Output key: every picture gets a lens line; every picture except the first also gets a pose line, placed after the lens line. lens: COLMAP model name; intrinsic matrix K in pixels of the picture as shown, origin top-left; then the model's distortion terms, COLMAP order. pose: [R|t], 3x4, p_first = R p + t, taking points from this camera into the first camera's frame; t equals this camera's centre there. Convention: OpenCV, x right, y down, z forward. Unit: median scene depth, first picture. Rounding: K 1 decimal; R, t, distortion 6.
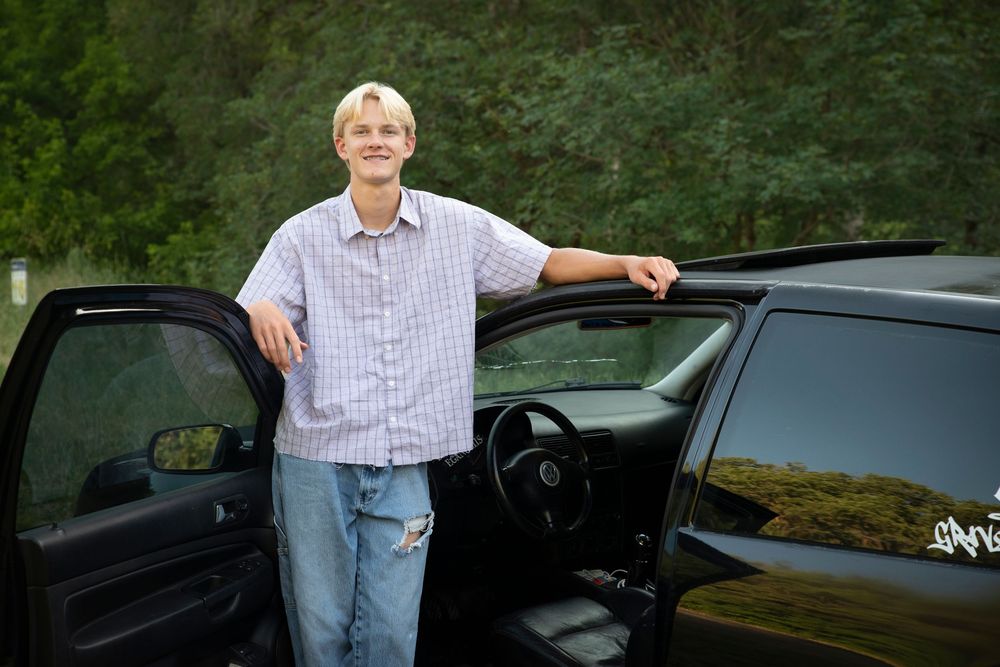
lens RADIAL K [[1805.2, 0, 504.2], [0, 1805.2, 310.8], [0, 0, 1]] dist [0.163270, 0.297969]
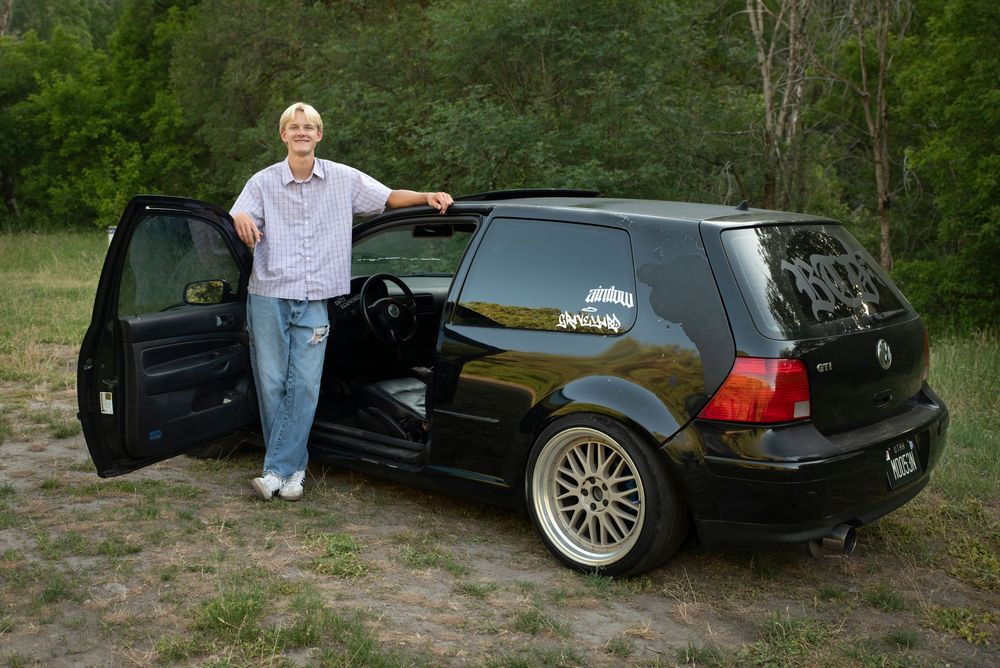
lens RADIAL K [[1279.2, 0, 495.0], [0, 1279.2, 335.3], [0, 0, 1]] dist [-0.037946, 0.055071]
pose [[0.999348, 0.010081, 0.034662, 0.041206], [-0.011140, 0.999473, 0.030481, 0.035465], [-0.034336, -0.030847, 0.998934, -0.170717]]
